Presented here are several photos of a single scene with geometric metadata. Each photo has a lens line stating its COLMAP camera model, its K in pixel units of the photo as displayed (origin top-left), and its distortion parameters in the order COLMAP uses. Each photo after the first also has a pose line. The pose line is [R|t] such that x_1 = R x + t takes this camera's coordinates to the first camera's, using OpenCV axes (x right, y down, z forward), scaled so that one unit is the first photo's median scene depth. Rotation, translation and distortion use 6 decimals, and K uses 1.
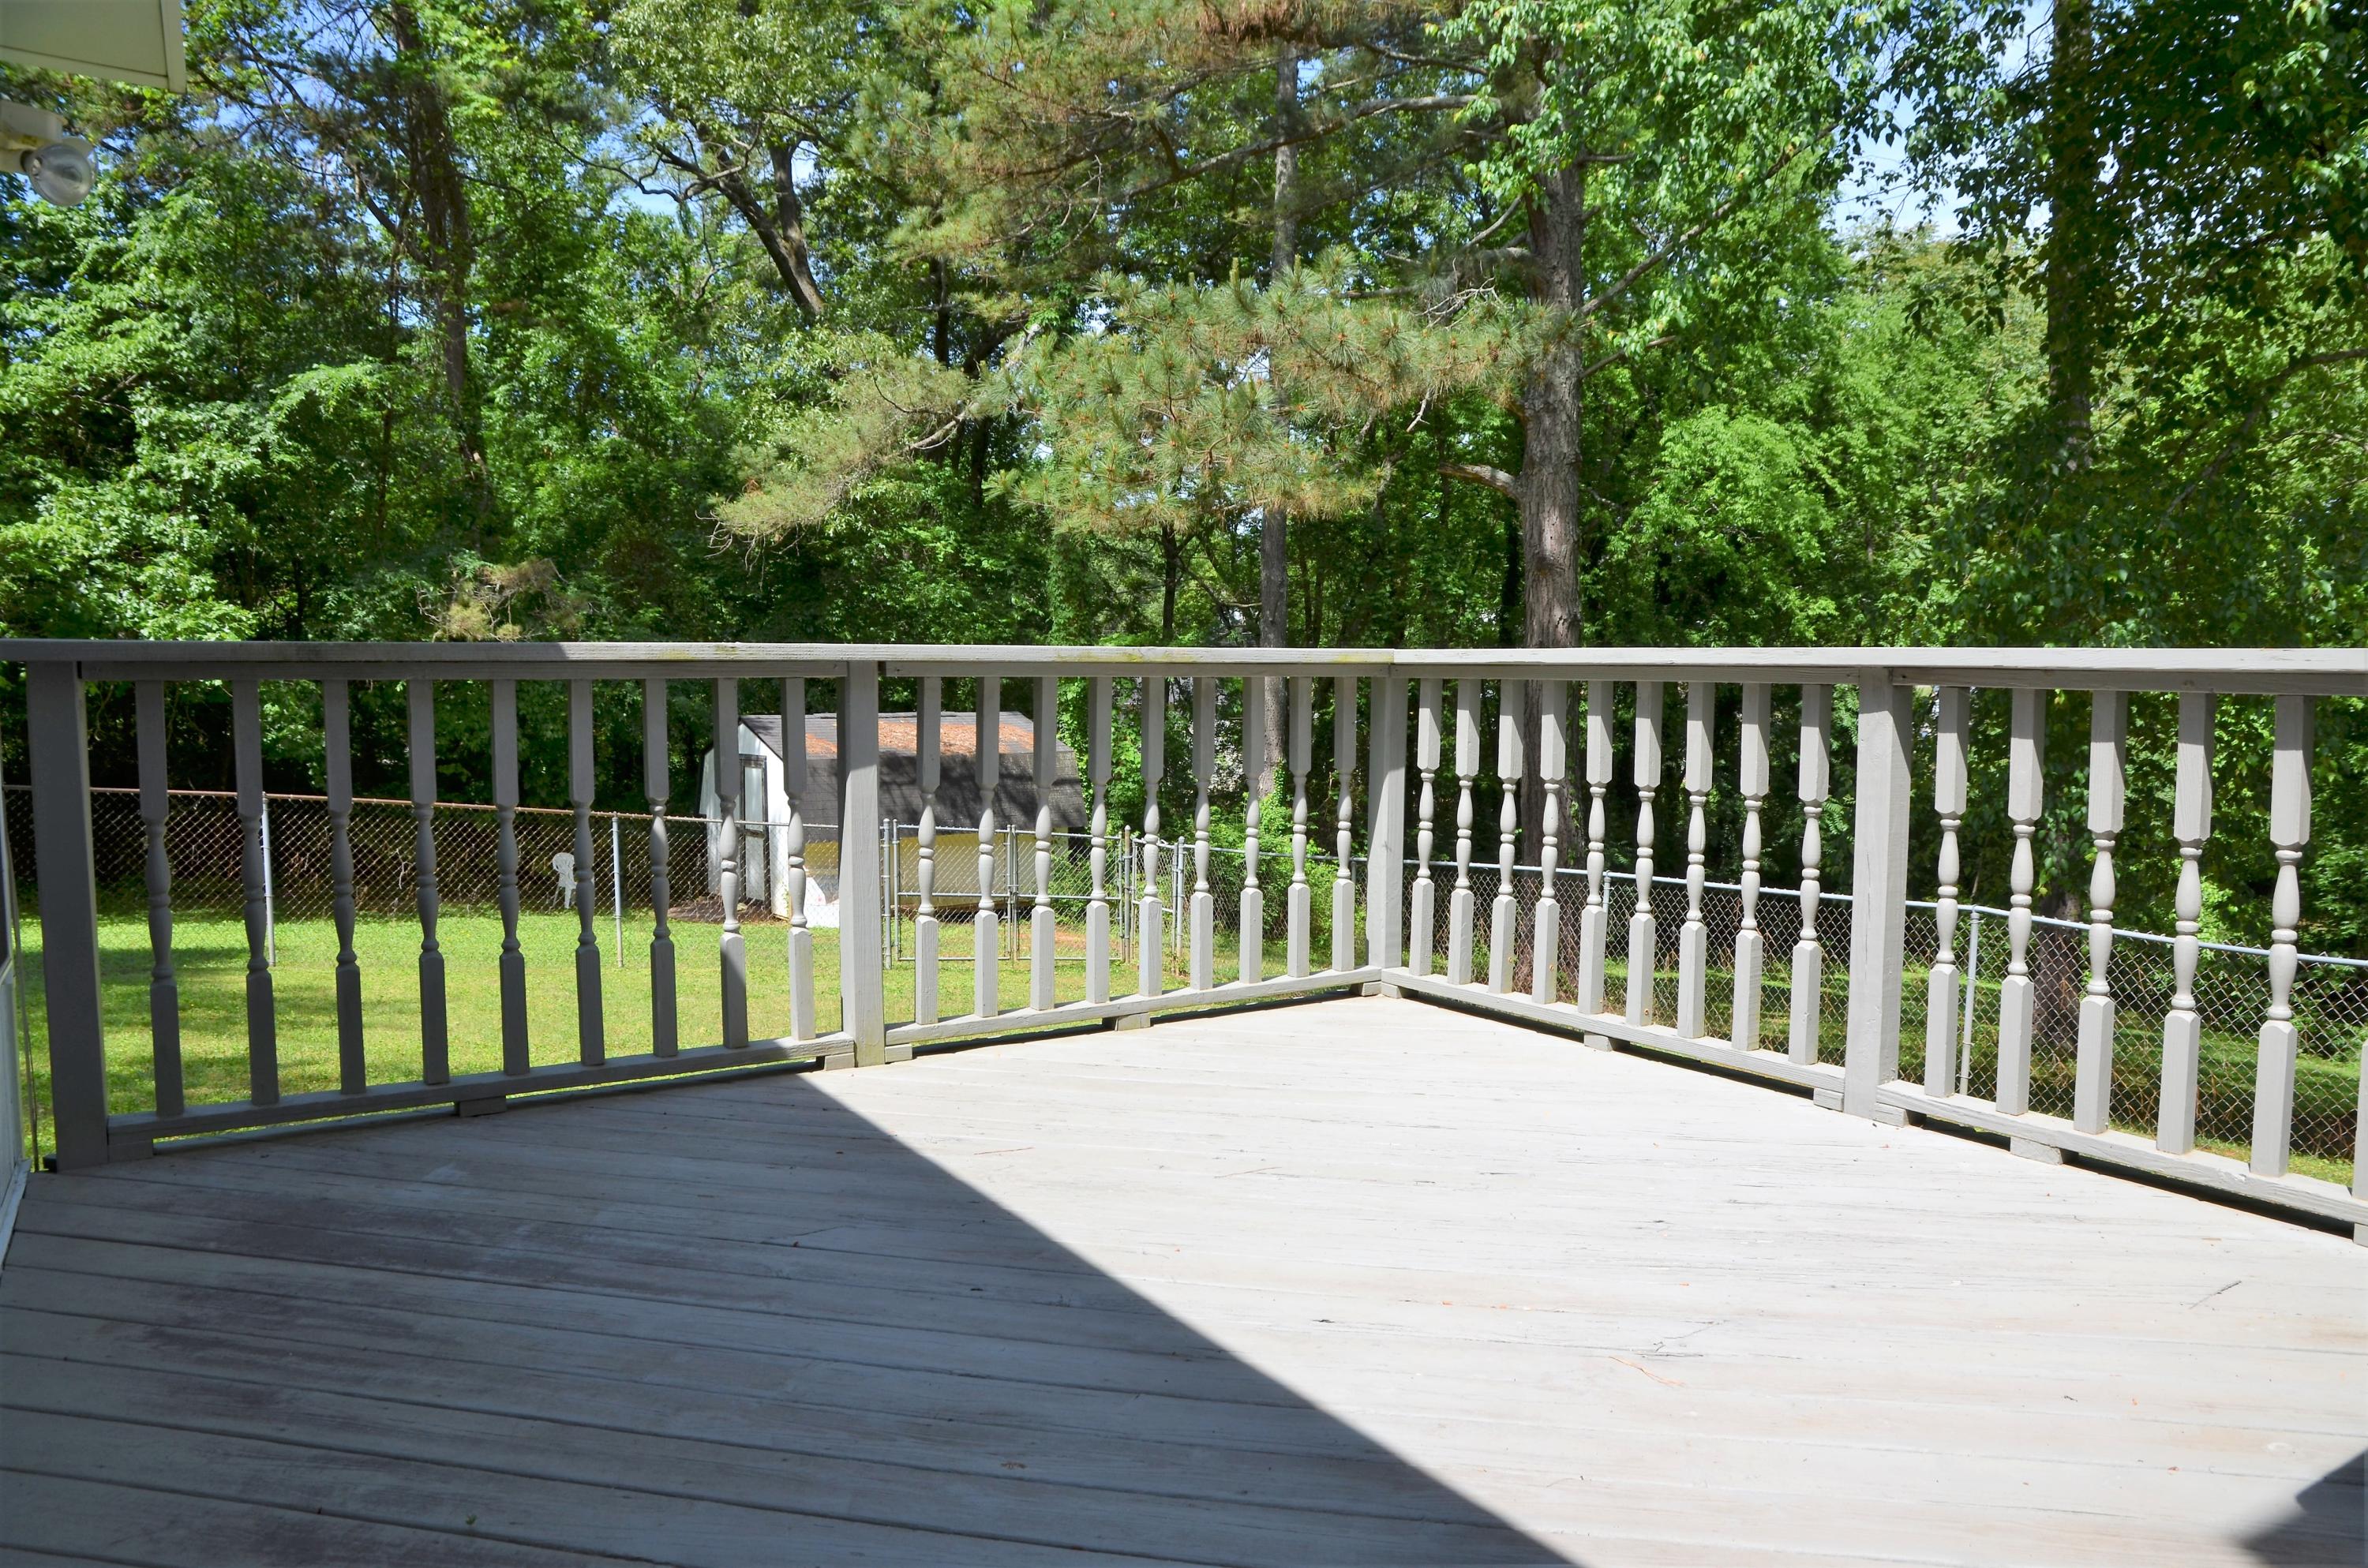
lens RADIAL K [[1643.5, 0, 1191.9], [0, 1643.5, 800.3], [0, 0, 1]] dist [-0.118332, 0.086941]
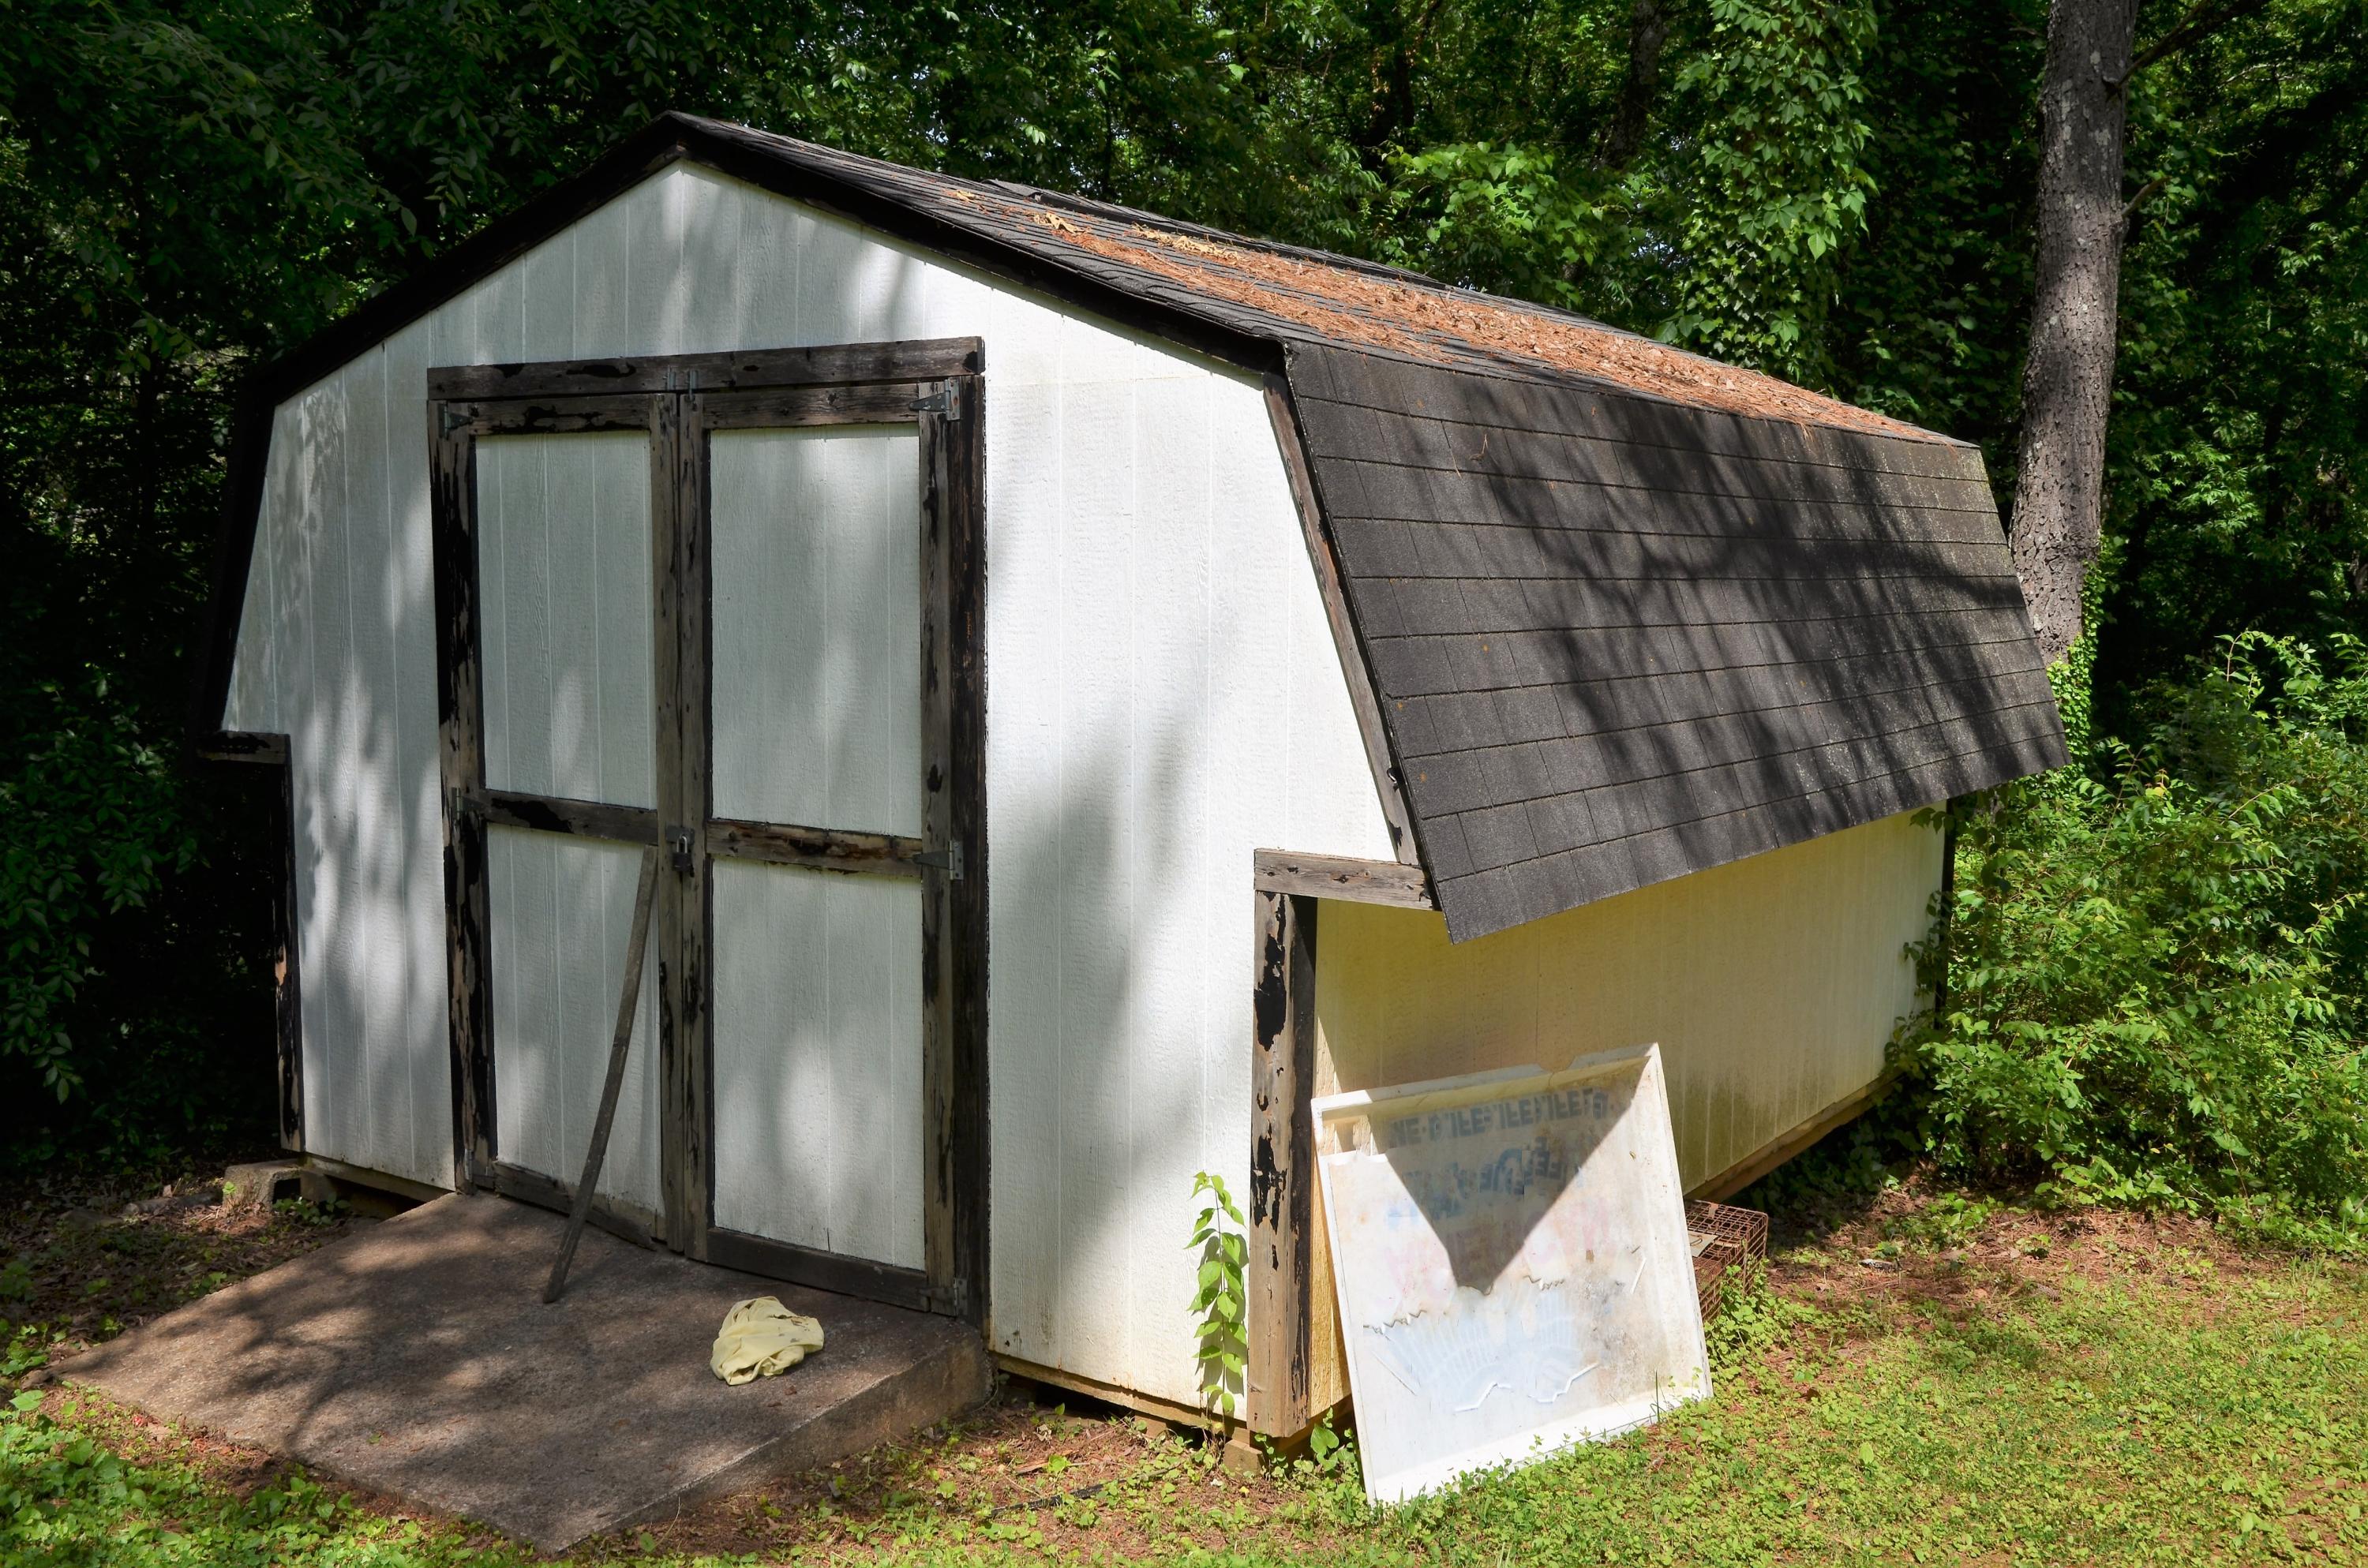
lens RADIAL K [[2212.0, 0, 1186.8], [0, 2212.0, 774.8], [0, 0, 1]] dist [-0.011629, 0.000000]
pose [[0.944839, -0.020750, 0.326876, -0.388654], [0.010886, 0.999429, 0.031980, 0.008409], [-0.327353, -0.026657, 0.944526, 0.999481]]
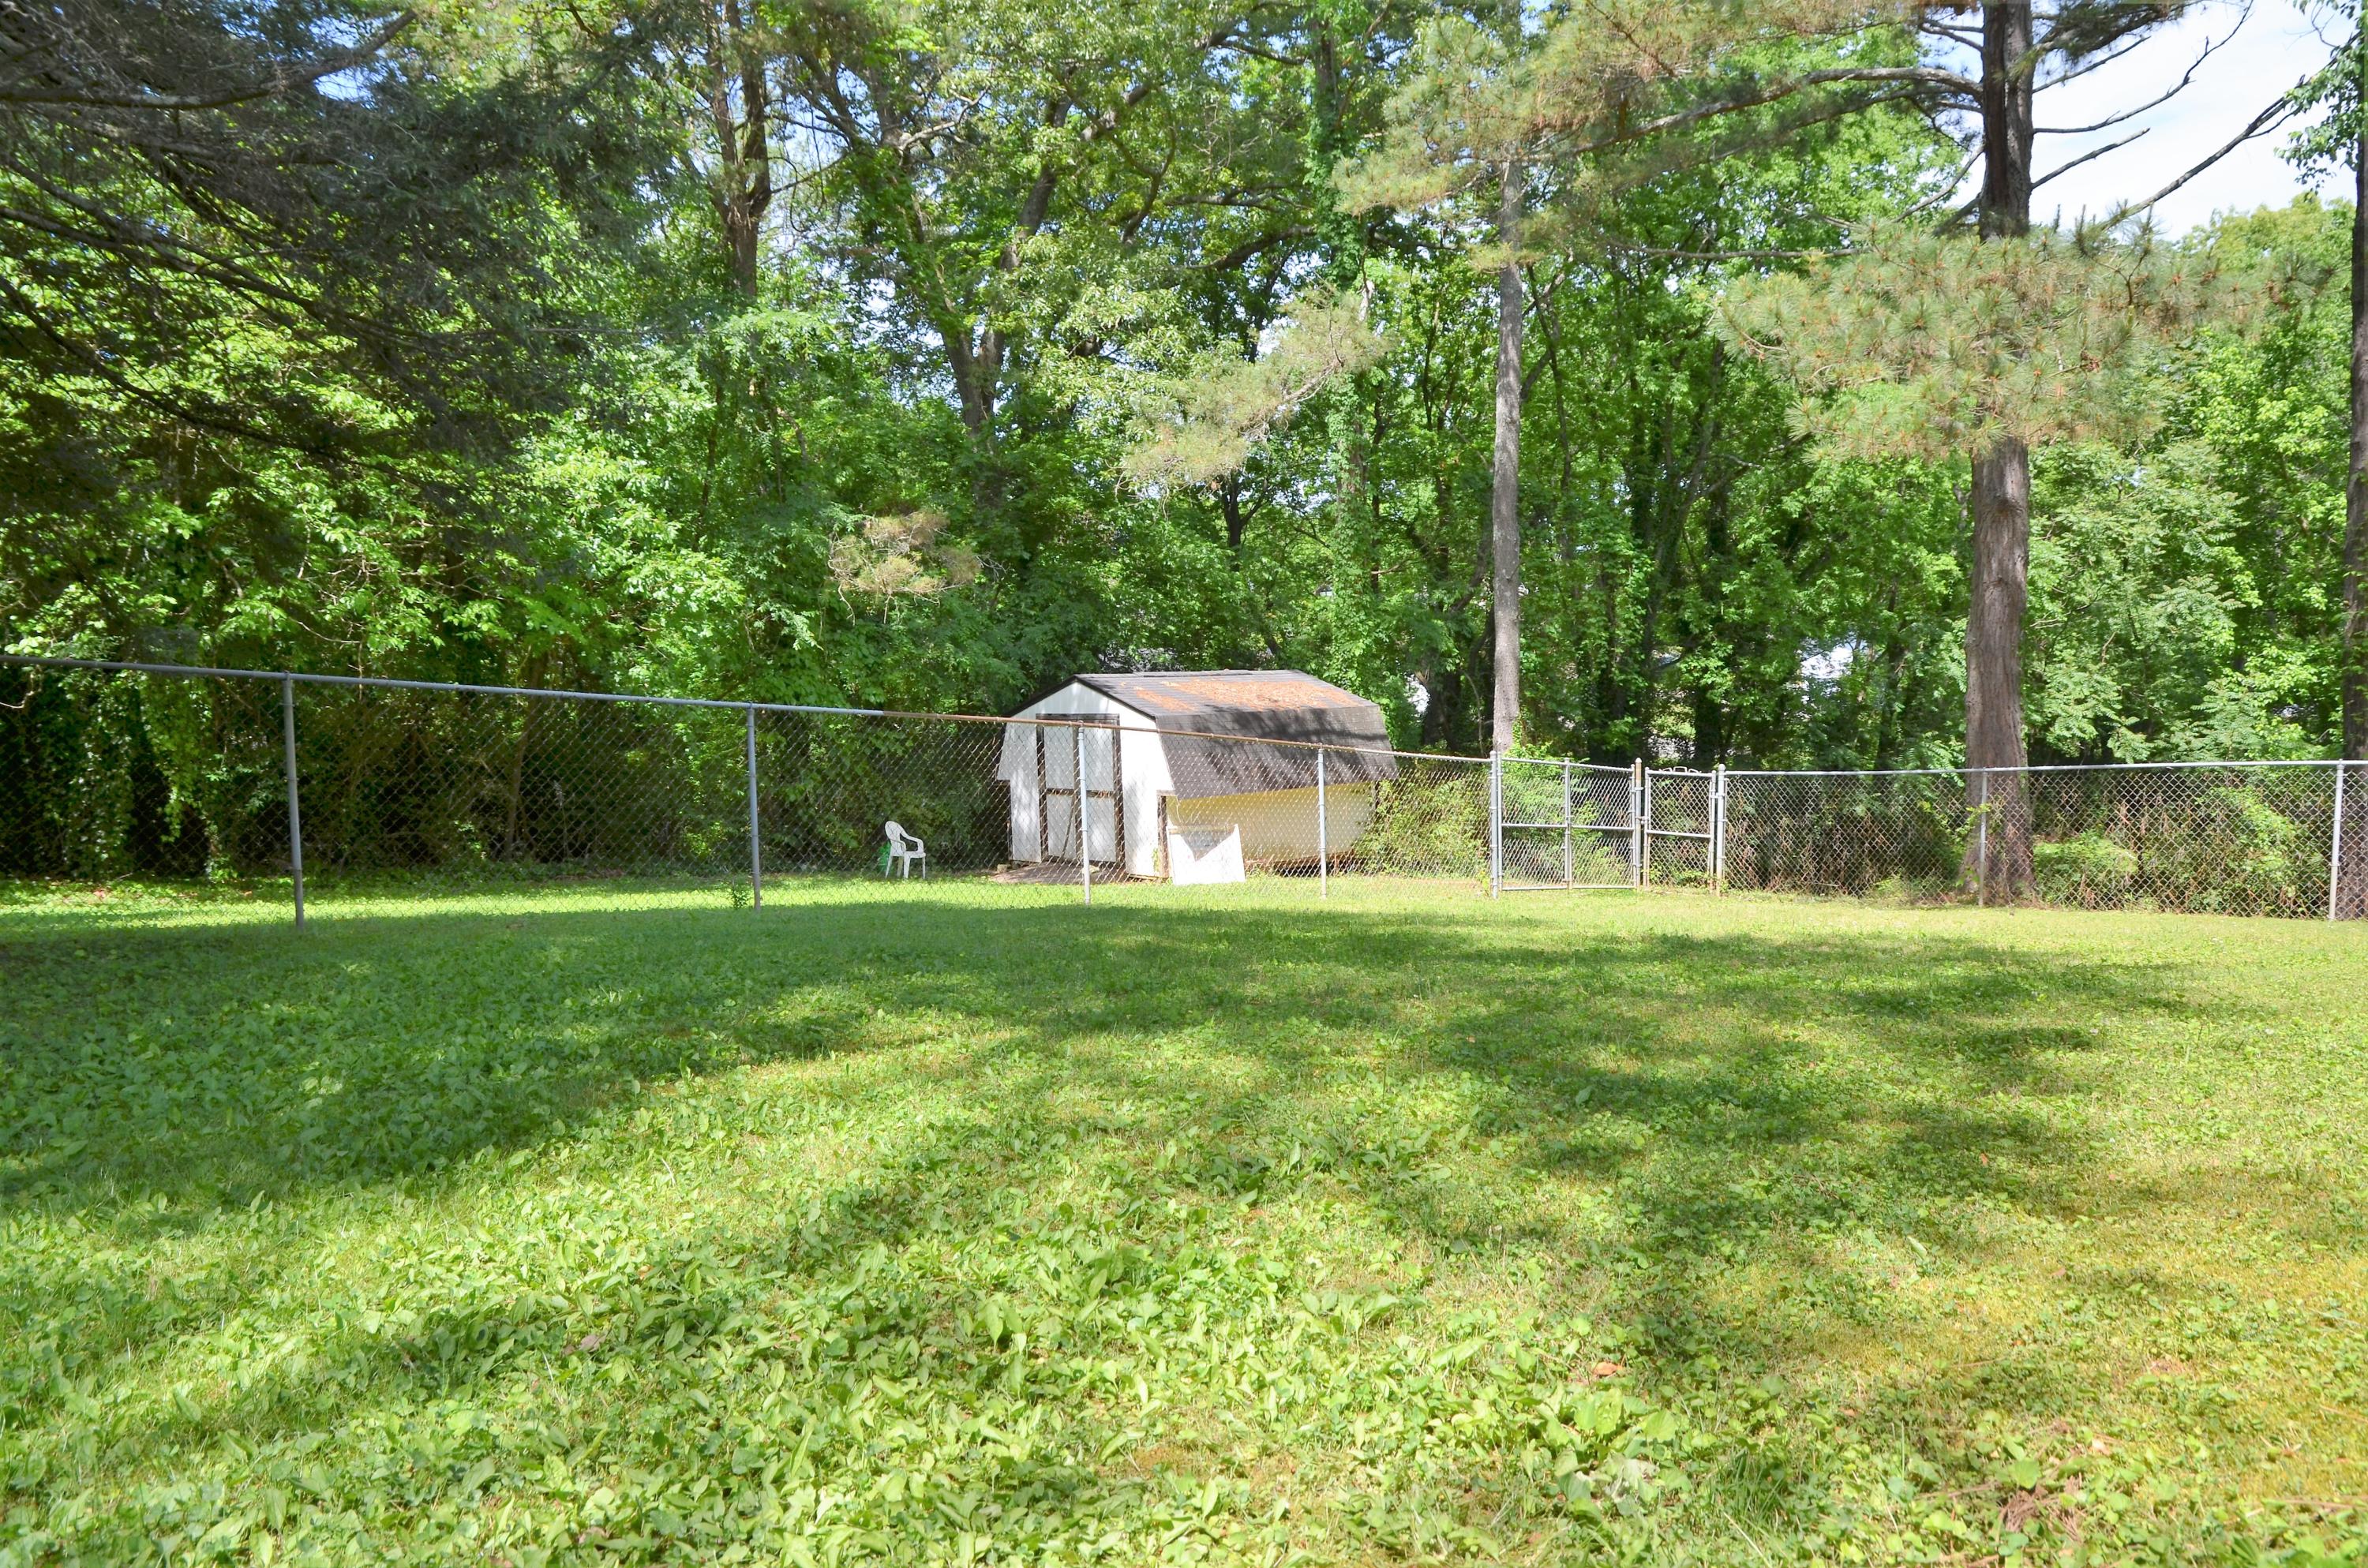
lens RADIAL K [[1643.5, 0, 1164.5], [0, 1643.5, 796.7], [0, 0, 1]] dist [-0.118332, 0.086941]
pose [[0.993115, -0.034272, 0.112019, -0.433085], [0.034551, 0.999403, -0.000550, 0.030540], [-0.111933, 0.004417, 0.993706, 0.014694]]
